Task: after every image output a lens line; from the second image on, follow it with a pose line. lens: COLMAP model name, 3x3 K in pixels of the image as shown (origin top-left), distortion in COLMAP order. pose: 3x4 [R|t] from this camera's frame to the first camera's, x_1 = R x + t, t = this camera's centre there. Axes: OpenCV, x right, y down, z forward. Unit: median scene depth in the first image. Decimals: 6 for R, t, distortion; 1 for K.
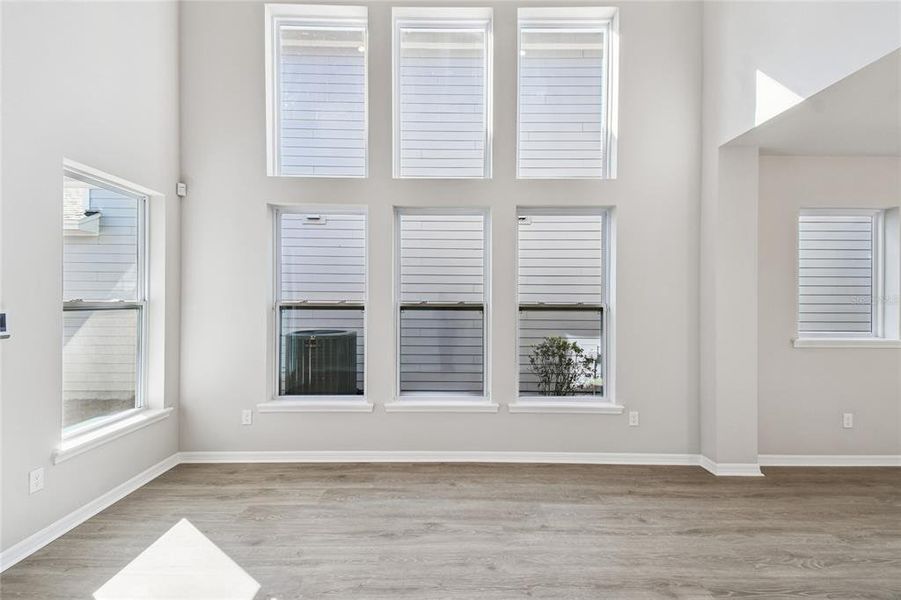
lens RADIAL K [[397.0, 0, 450.6], [0, 397.0, 297.9], [0, 0, 1]] dist [0.034114, -0.013098]
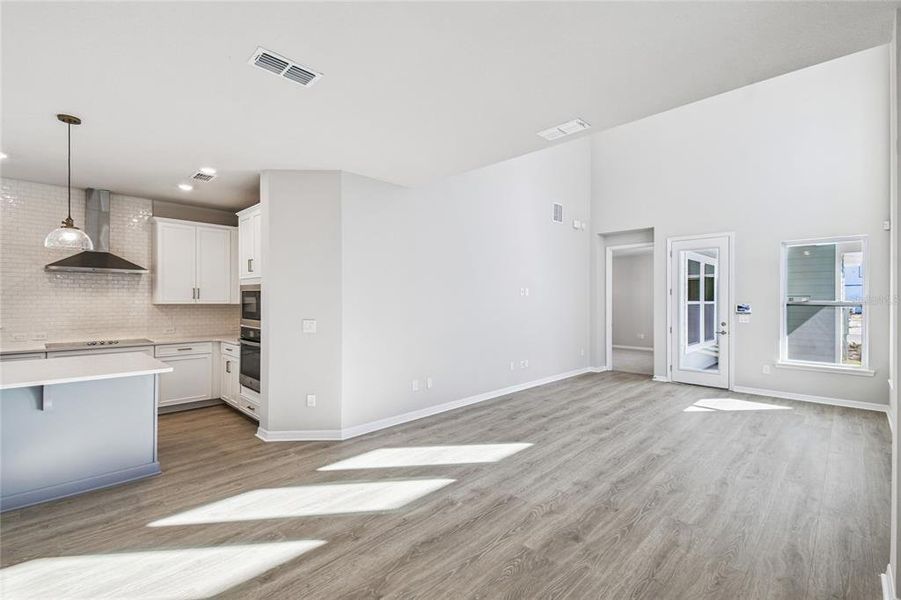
lens RADIAL K [[397.0, 0, 441.8], [0, 397.0, 300.2], [0, 0, 1]] dist [0.034114, -0.013098]
pose [[-0.716259, -0.004873, -0.697818, 1.598287], [-0.001006, 0.999982, -0.005951, 0.012493], [0.697834, -0.003560, -0.716251, 0.975962]]
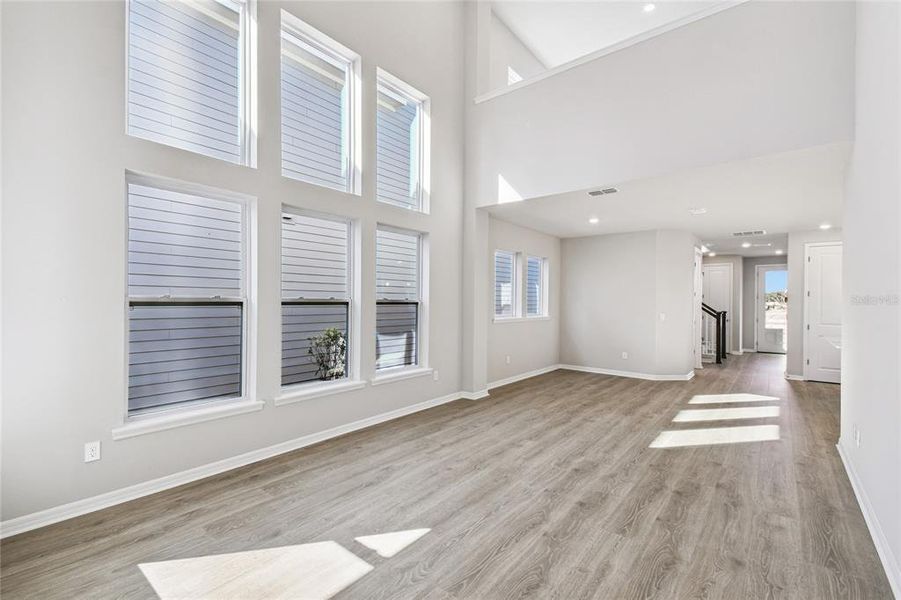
lens RADIAL K [[397.0, 0, 447.6], [0, 397.0, 296.9], [0, 0, 1]] dist [0.034114, -0.013098]
pose [[0.635821, 0.007145, 0.771804, -0.715751], [-0.012382, 0.999923, 0.000944, 0.002101], [-0.771737, -0.010157, 0.635860, 0.019200]]
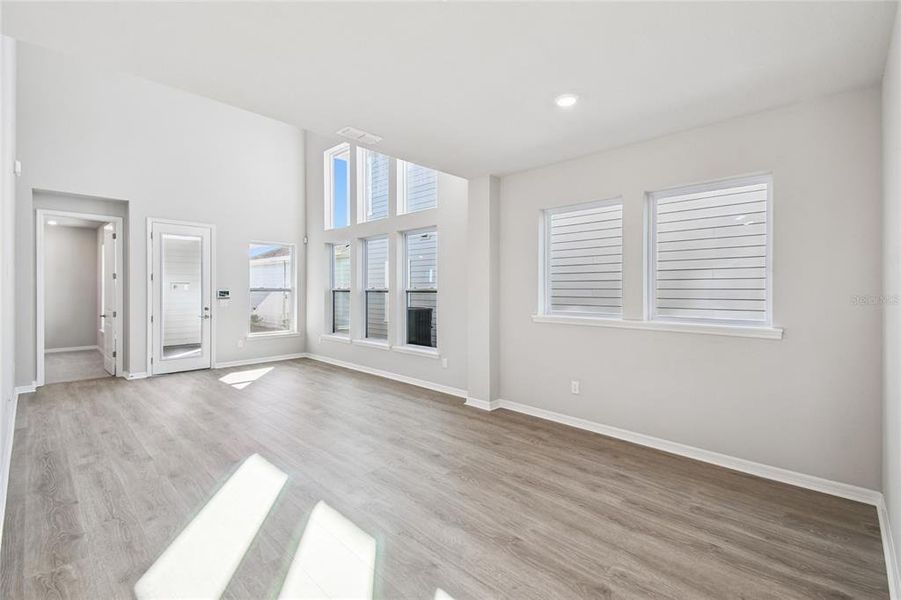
lens RADIAL K [[397.0, 0, 459.5], [0, 397.0, 287.2], [0, 0, 1]] dist [0.034114, -0.013098]
pose [[0.728142, -0.004834, -0.685409, 1.654321], [0.004196, 0.999988, -0.002595, 0.013417], [0.685413, -0.000986, 0.728154, -0.079604]]
